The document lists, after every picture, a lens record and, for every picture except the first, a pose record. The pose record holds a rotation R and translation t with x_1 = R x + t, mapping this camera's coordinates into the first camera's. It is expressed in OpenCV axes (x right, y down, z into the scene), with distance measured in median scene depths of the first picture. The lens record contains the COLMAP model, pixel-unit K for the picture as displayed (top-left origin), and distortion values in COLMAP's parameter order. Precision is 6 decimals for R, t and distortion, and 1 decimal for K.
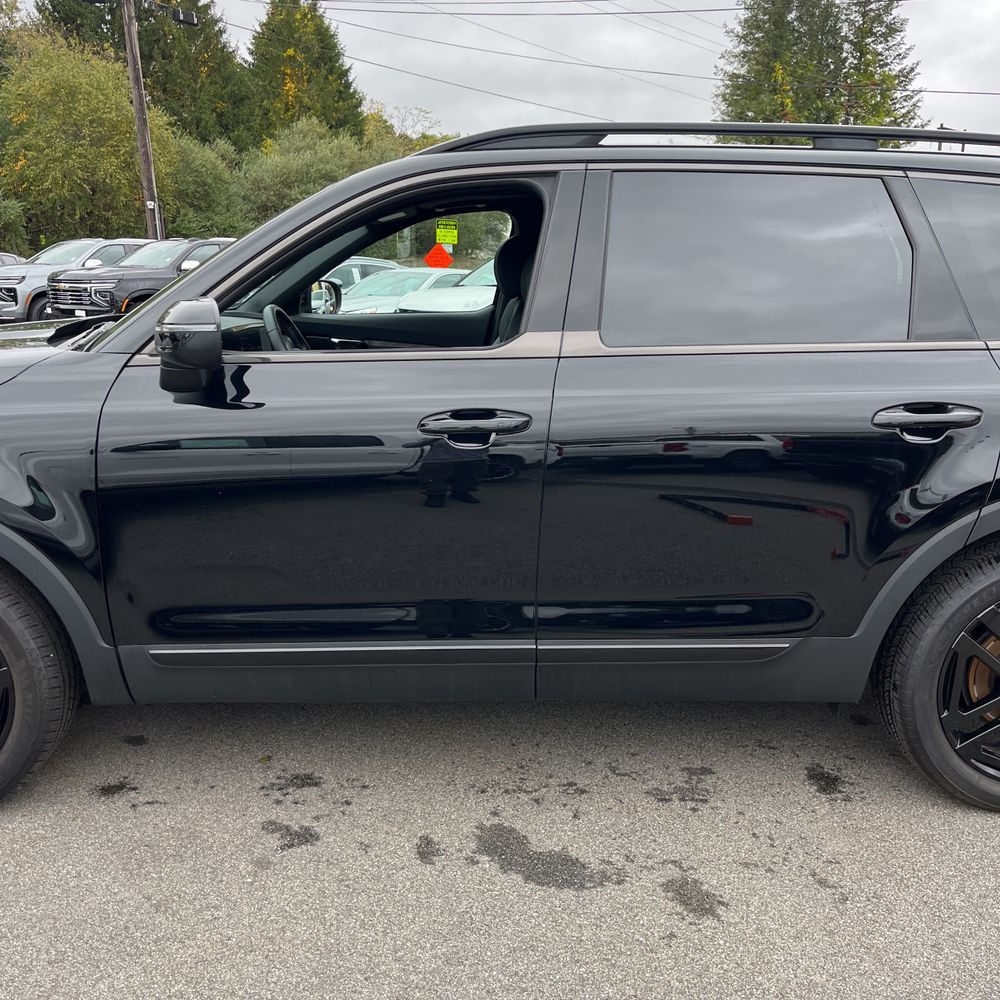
lens RADIAL K [[1008.5, 0, 485.4], [0, 1008.5, 491.7], [0, 0, 1]] dist [0.040895, -0.045164]
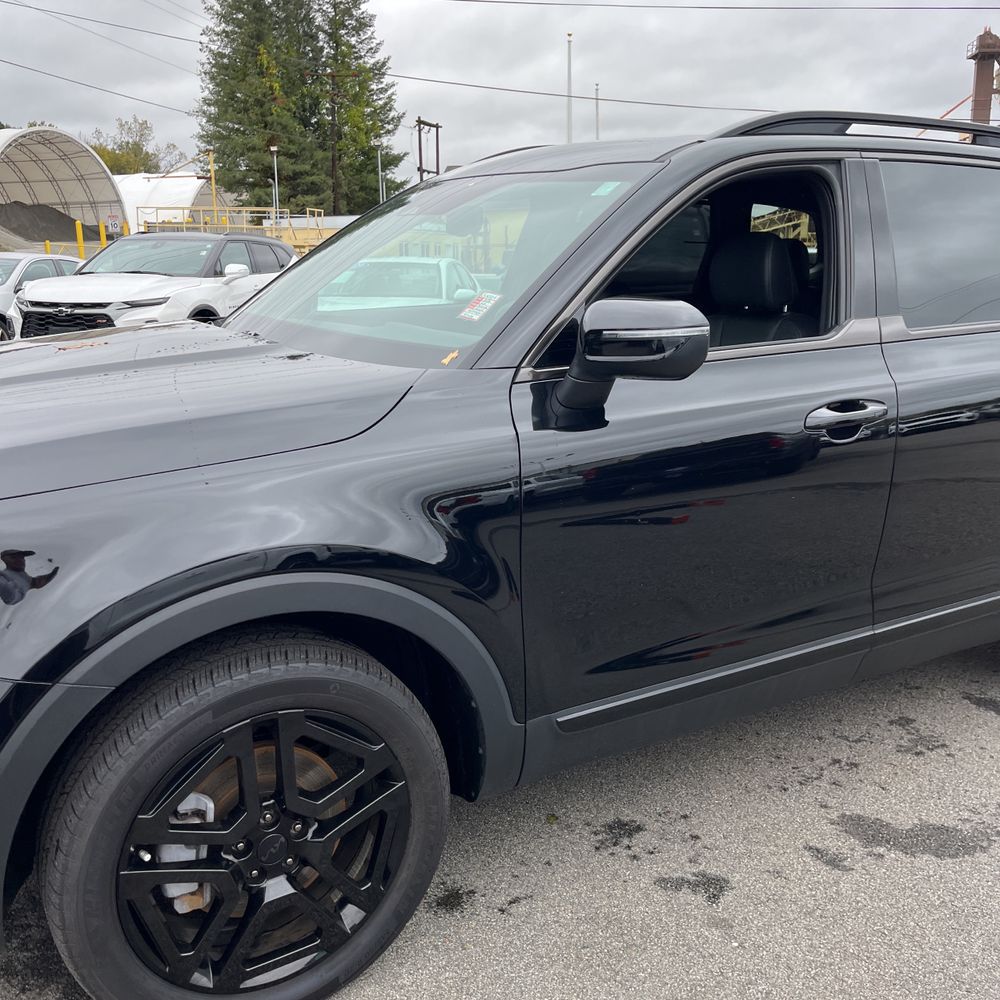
lens RADIAL K [[1002.1, 0, 486.2], [0, 1002.1, 494.2], [0, 0, 1]] dist [0.036210, -0.033777]
pose [[0.878565, -0.120009, 0.462300, -0.212725], [0.110368, 0.992733, 0.047960, -0.021483], [-0.464696, 0.008887, 0.885426, 0.082603]]
